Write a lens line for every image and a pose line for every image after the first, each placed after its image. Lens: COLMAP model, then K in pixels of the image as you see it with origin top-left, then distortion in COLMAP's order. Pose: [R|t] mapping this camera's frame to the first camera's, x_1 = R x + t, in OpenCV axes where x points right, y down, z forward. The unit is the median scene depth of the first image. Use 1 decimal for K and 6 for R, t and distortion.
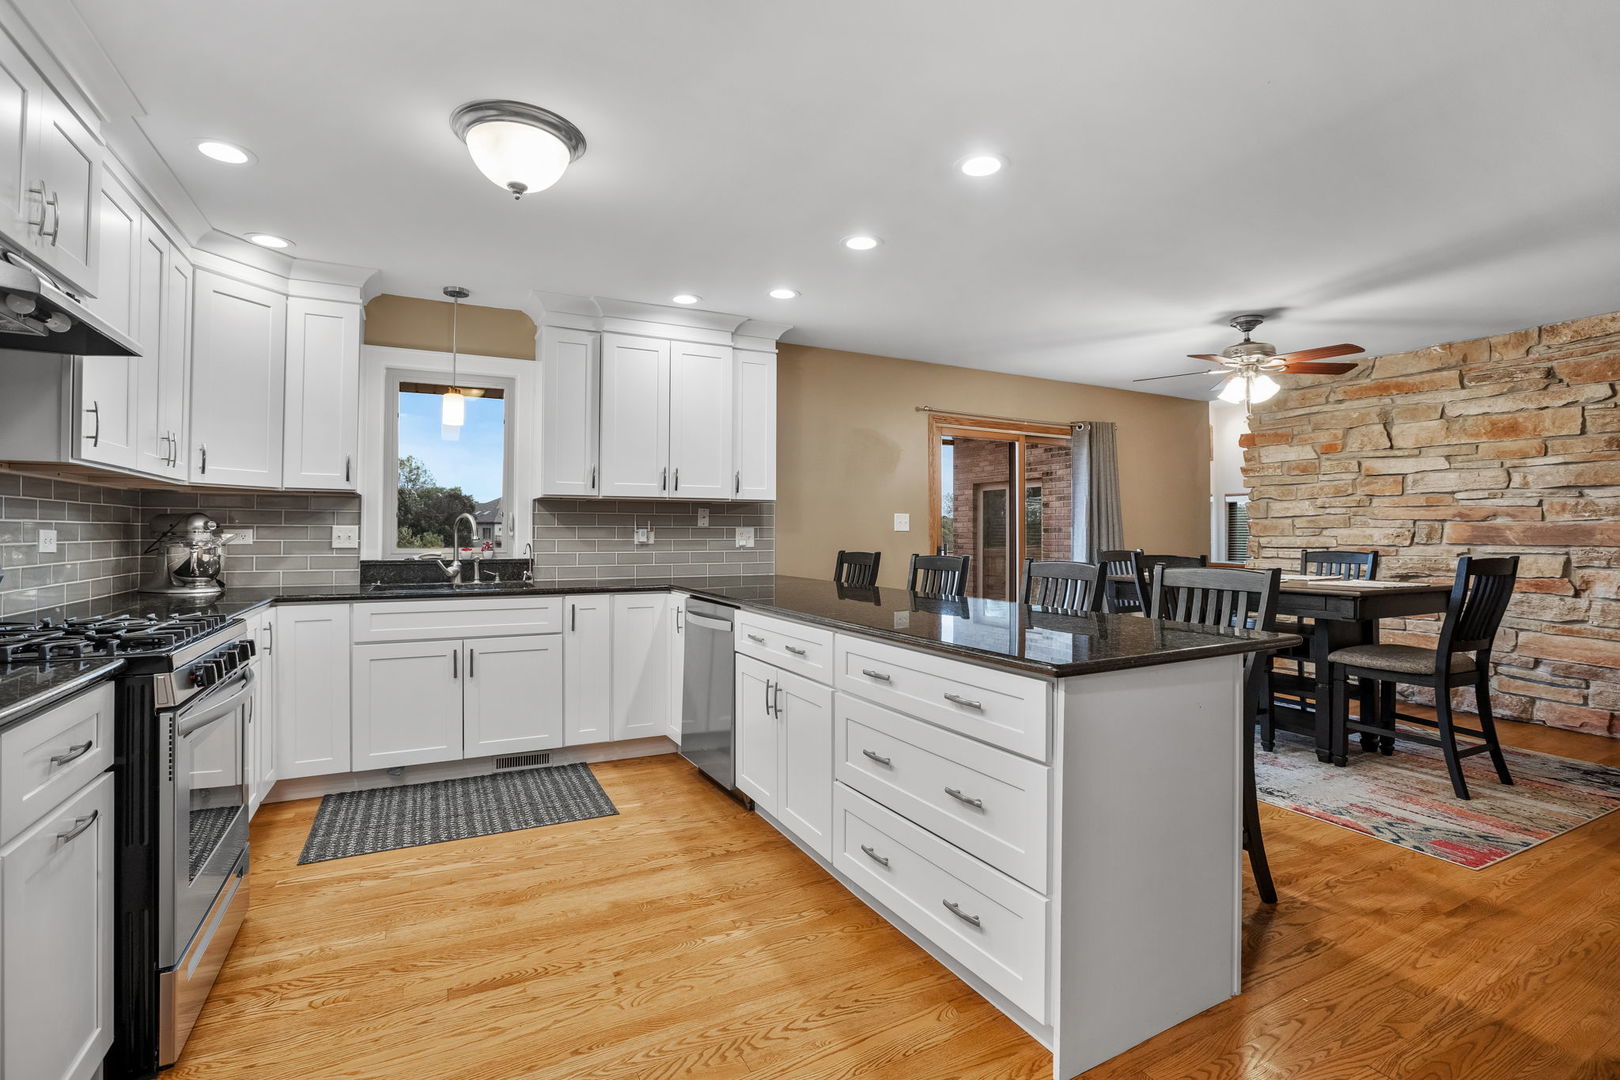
lens RADIAL K [[752.6, 0, 809.0], [0, 752.6, 525.1], [0, 0, 1]] dist [-0.023933, 0.008595]
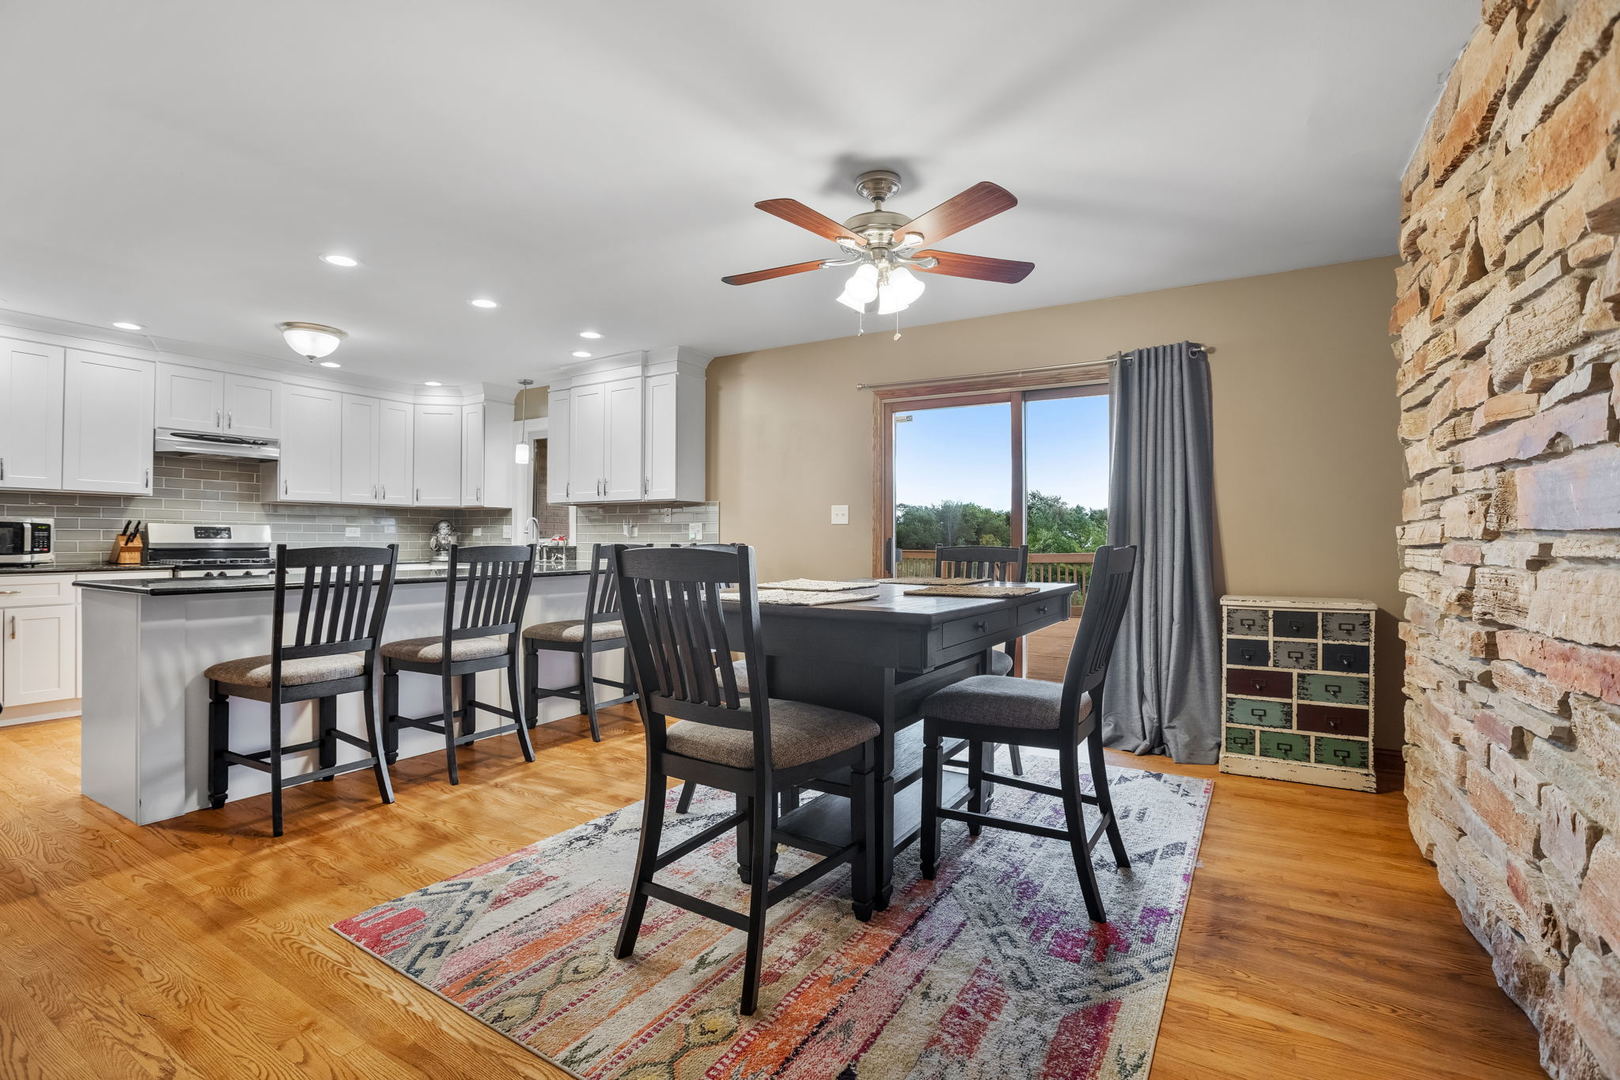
lens RADIAL K [[752.6, 0, 805.0], [0, 752.6, 534.9], [0, 0, 1]] dist [-0.023933, 0.008595]
pose [[0.493562, -0.005929, -0.869690, 1.092362], [0.008131, 0.999965, -0.002202, 0.027681], [0.869672, -0.005985, 0.493593, 0.619134]]
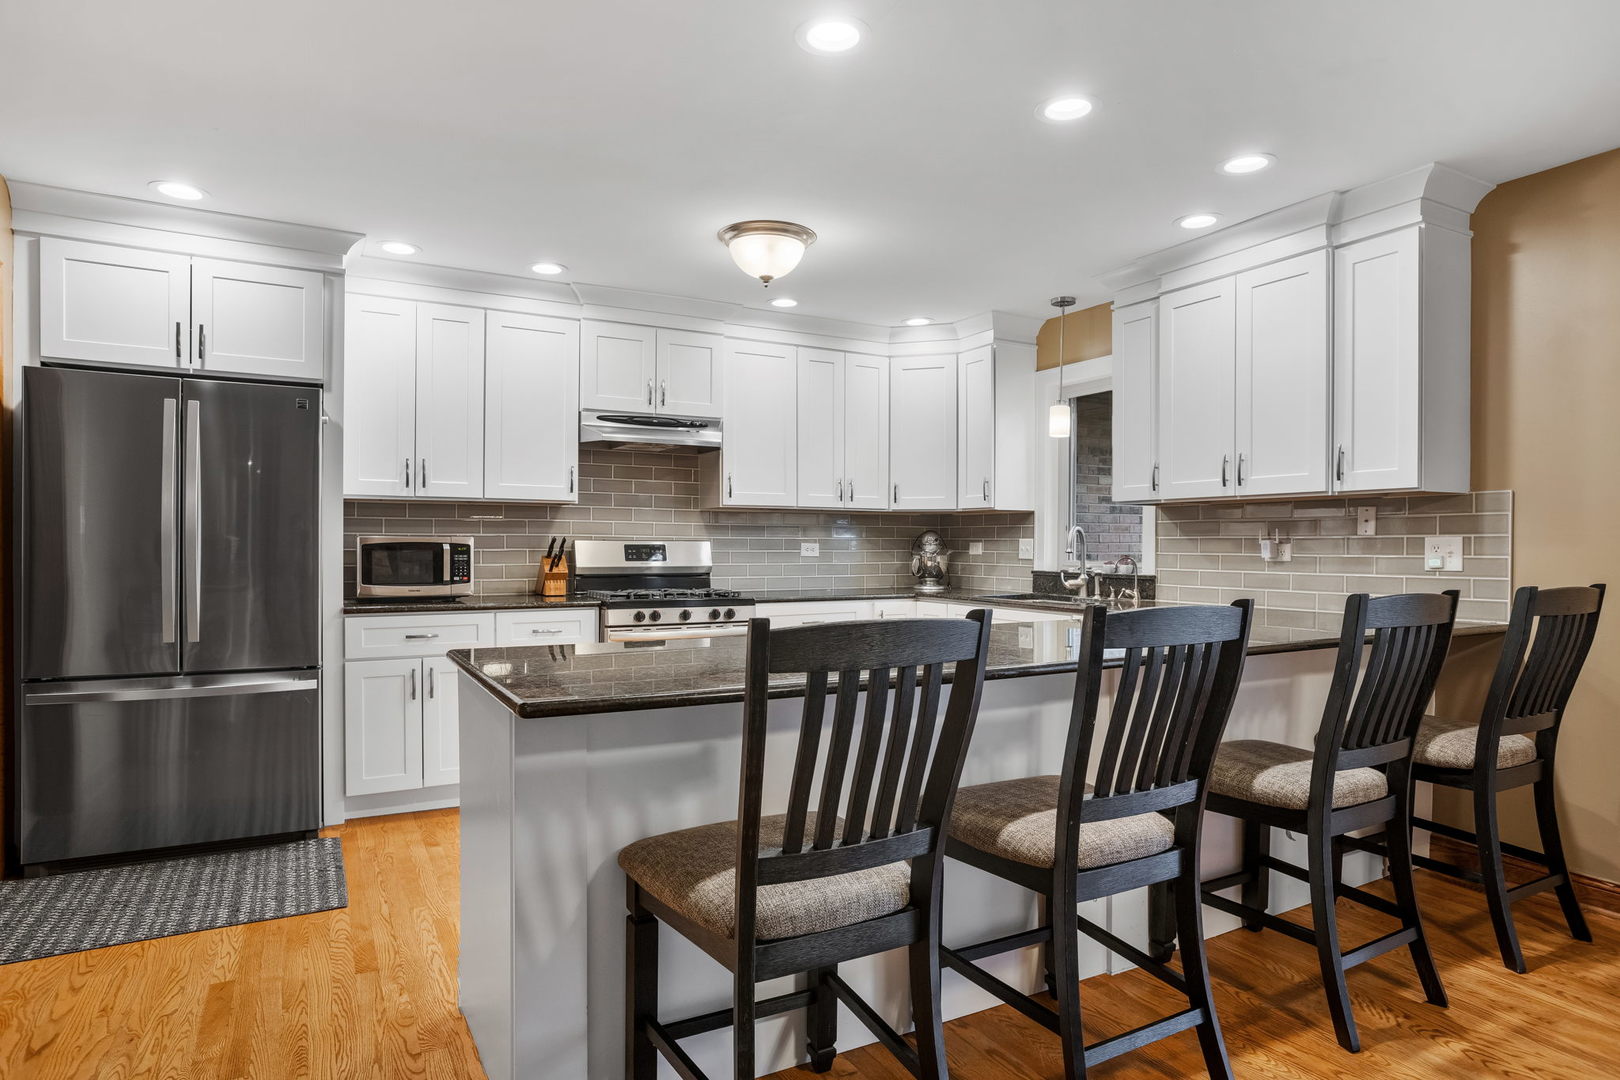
lens RADIAL K [[940.9, 0, 820.5], [0, 940.9, 545.3], [0, 0, 1]] dist [-0.015870, 0.000280]
pose [[0.019092, -0.000045, -0.999818, 0.659061], [0.009377, 0.999956, 0.000134, 0.005889], [0.999774, -0.009377, 0.019092, 0.561437]]
